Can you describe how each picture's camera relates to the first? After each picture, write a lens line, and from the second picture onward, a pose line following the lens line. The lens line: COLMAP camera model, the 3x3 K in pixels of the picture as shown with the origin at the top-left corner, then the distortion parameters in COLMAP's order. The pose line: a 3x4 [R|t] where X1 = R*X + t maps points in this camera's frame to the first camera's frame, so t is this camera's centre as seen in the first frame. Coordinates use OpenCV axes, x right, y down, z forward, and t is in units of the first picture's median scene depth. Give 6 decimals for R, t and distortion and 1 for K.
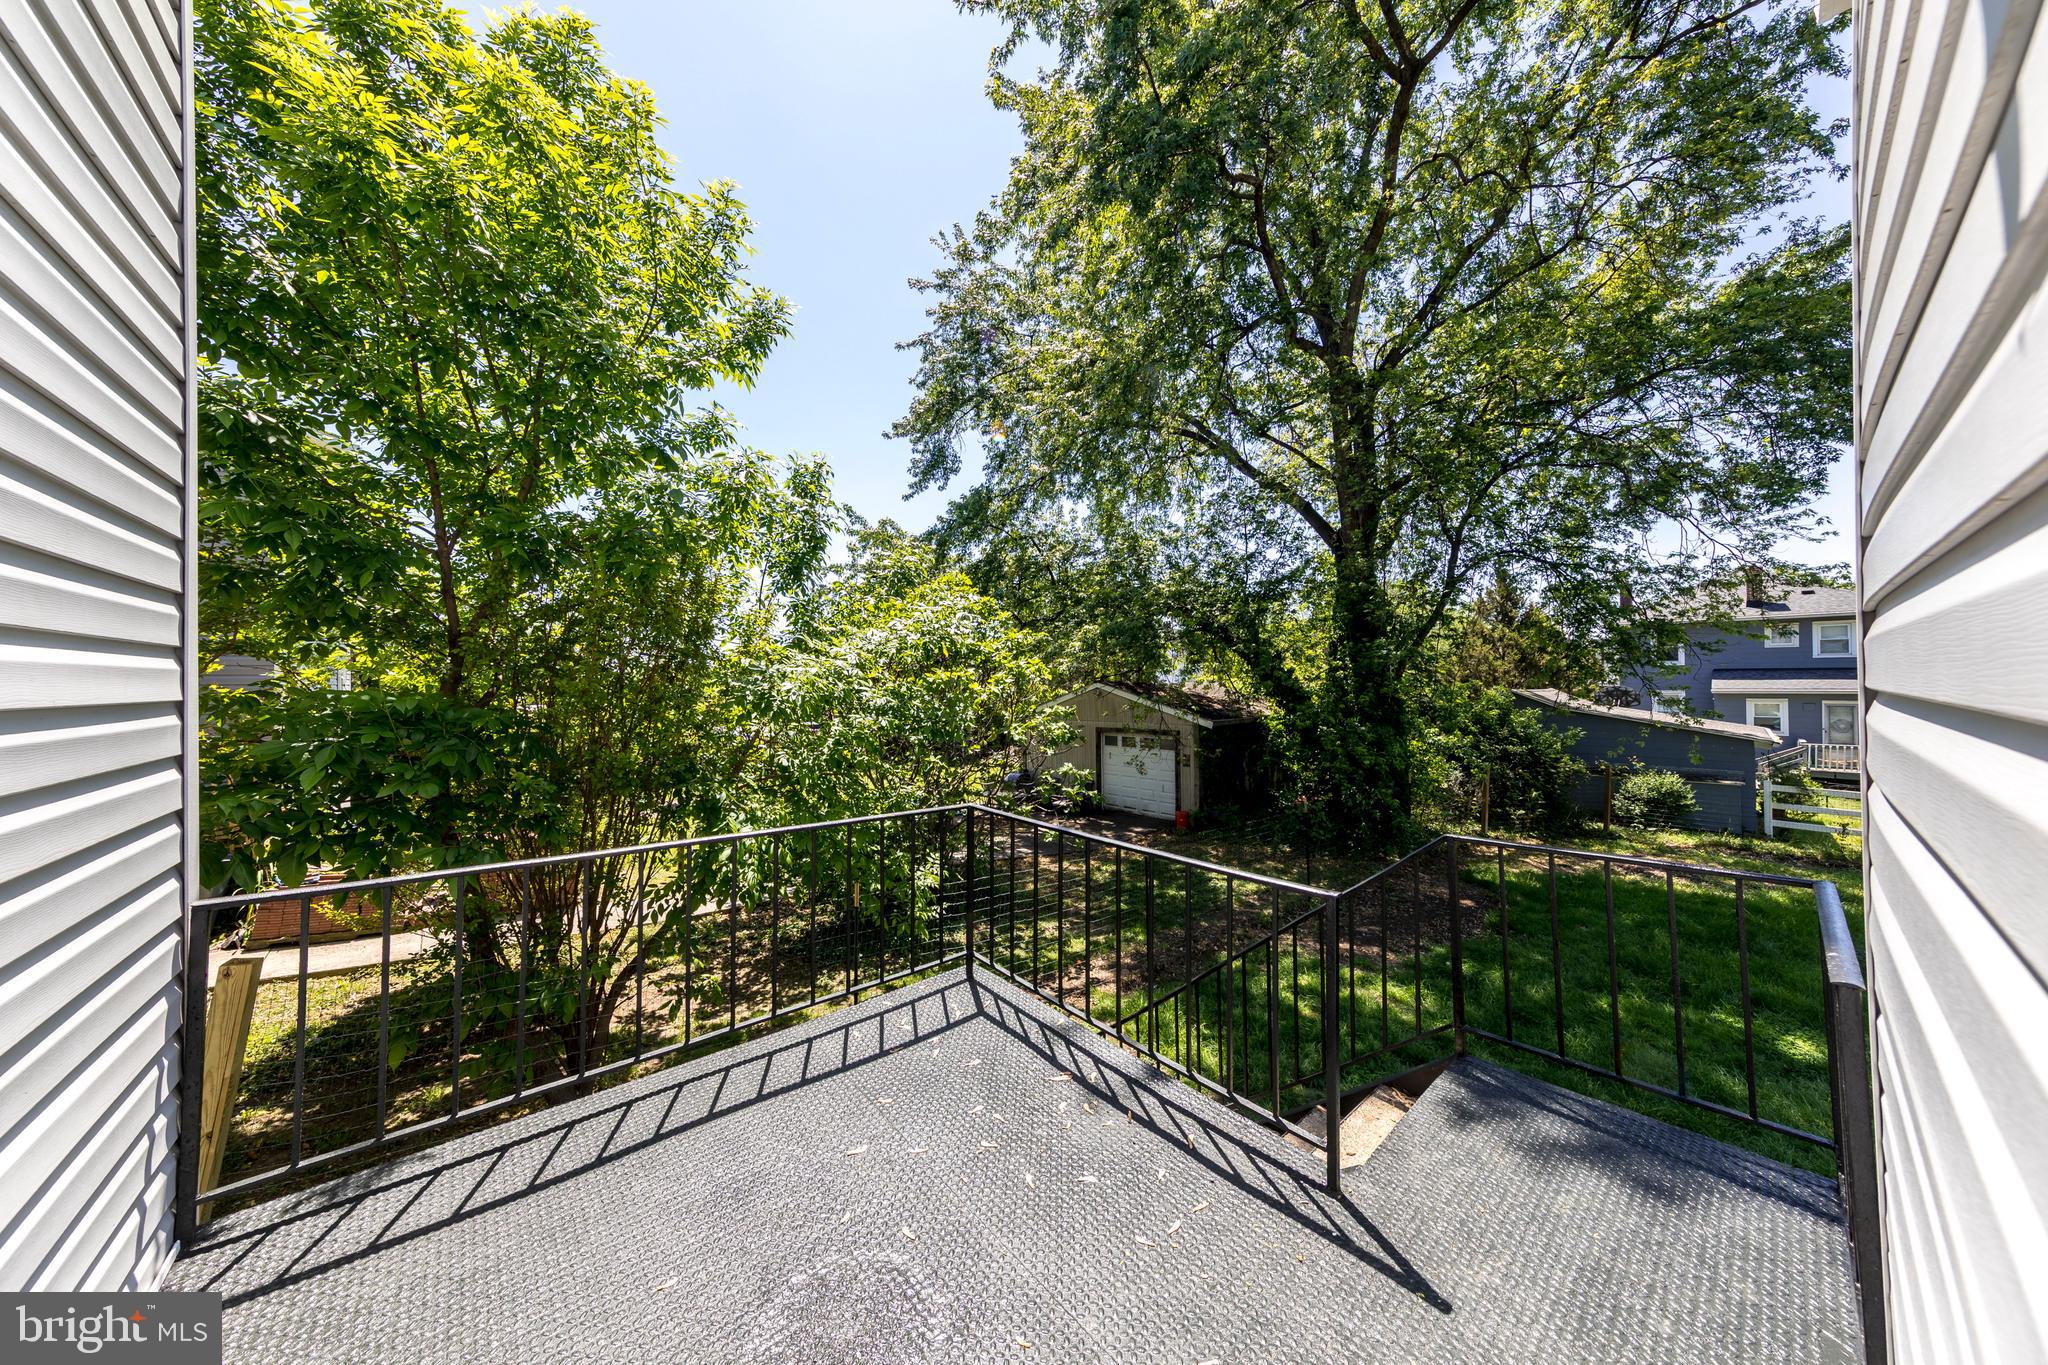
lens RADIAL K [[645.0, 0, 1007.4], [0, 645.0, 679.8], [0, 0, 1]] dist [-0.000311, -0.000042]
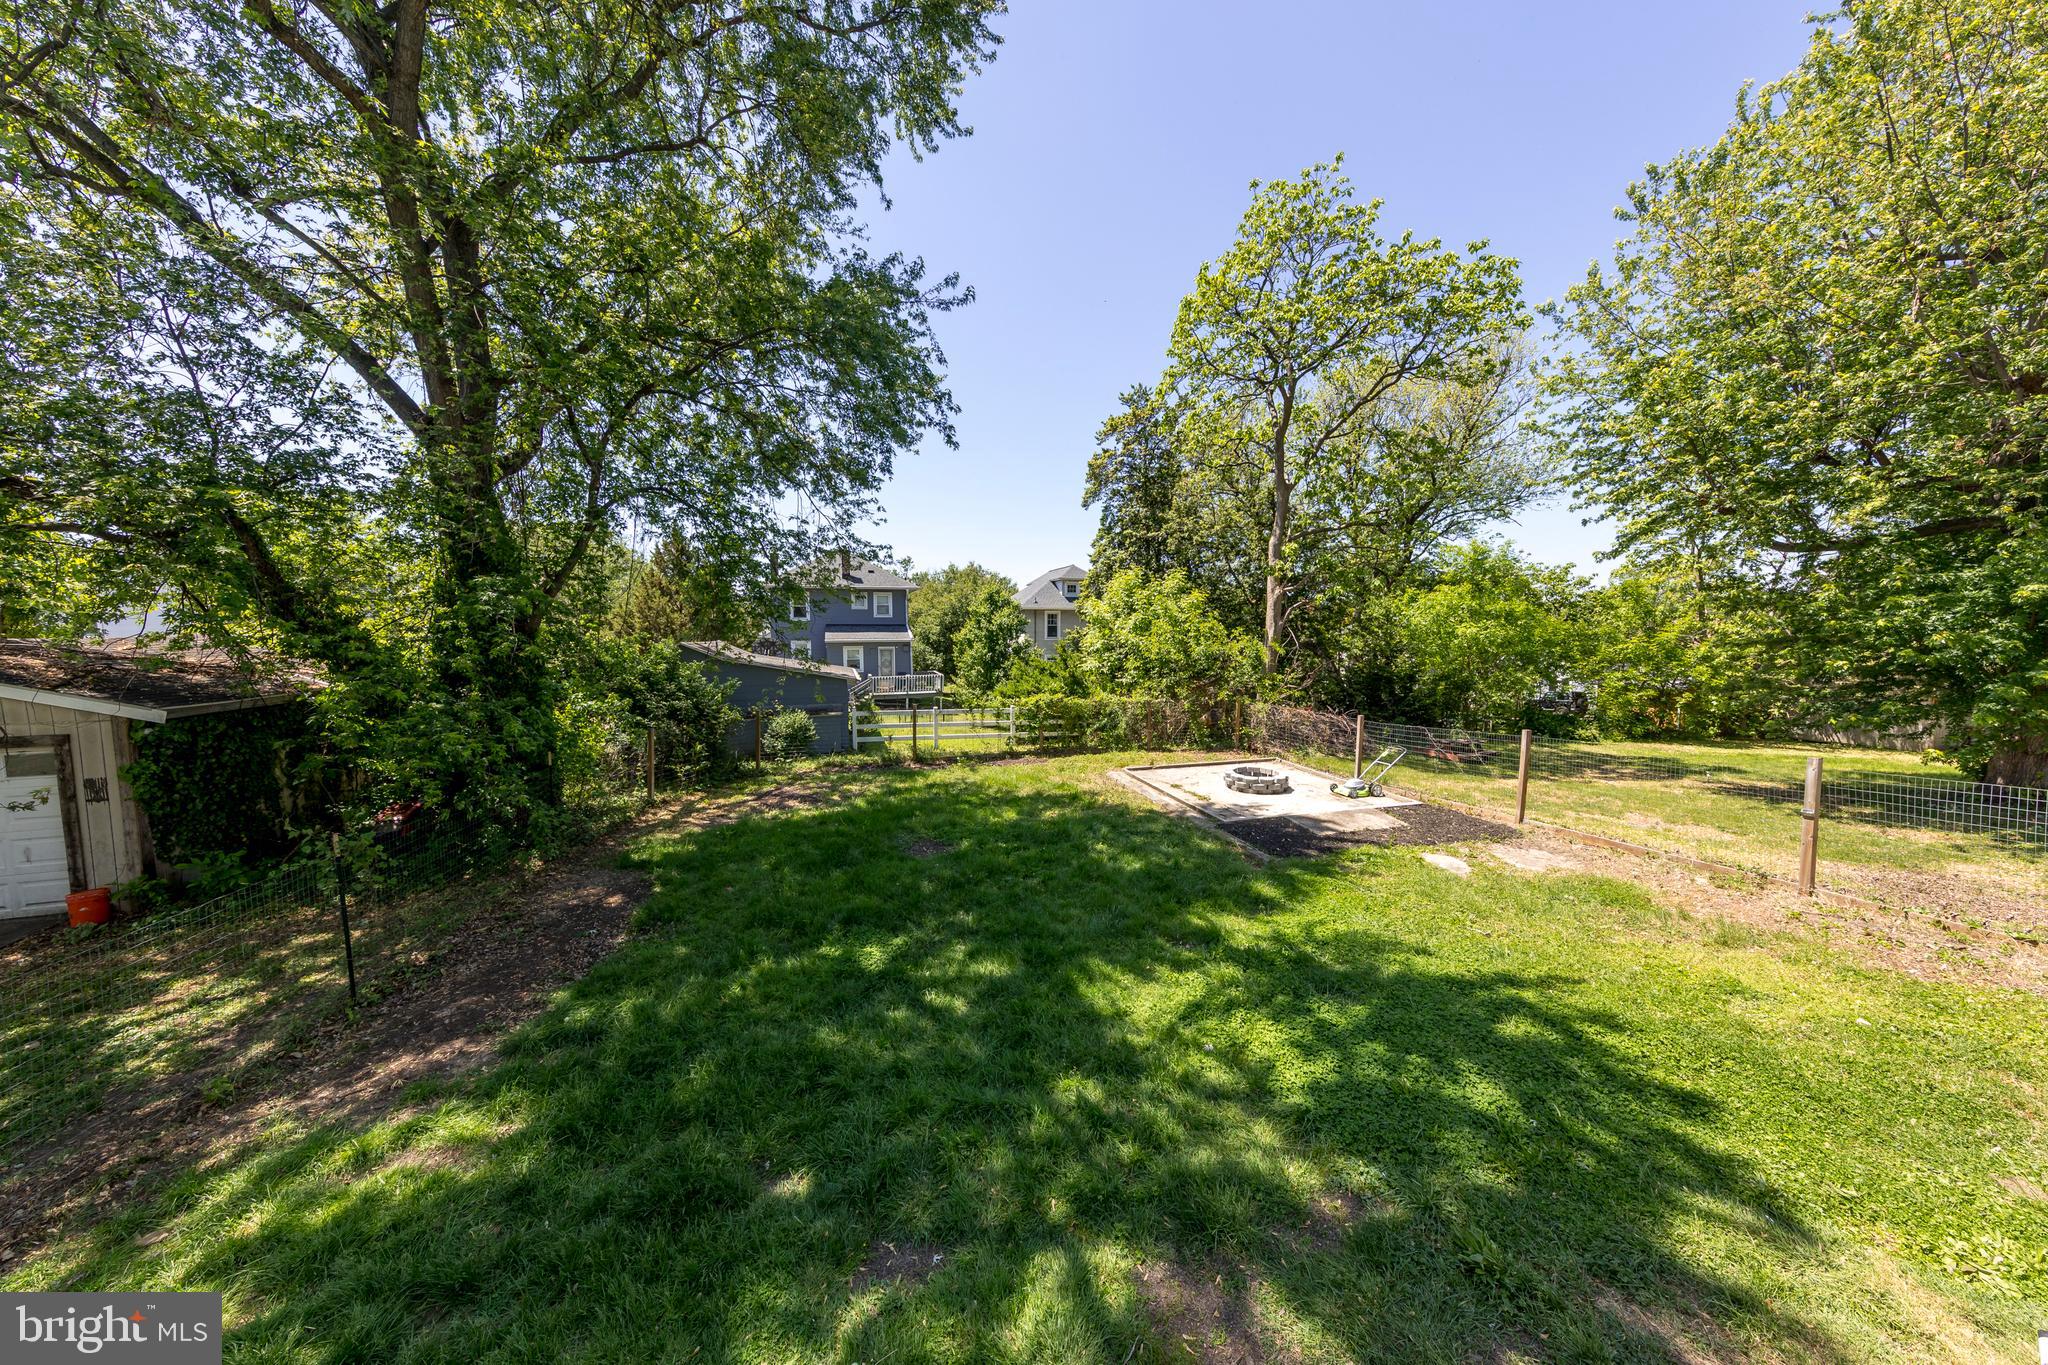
lens RADIAL K [[645.0, 0, 1007.4], [0, 645.0, 679.8], [0, 0, 1]] dist [-0.000311, -0.000042]
pose [[0.452628, -0.062904, 0.889478, 0.156663], [-0.003626, 0.997371, 0.072380, -0.001281], [-0.891692, -0.035987, 0.451209, 0.131270]]
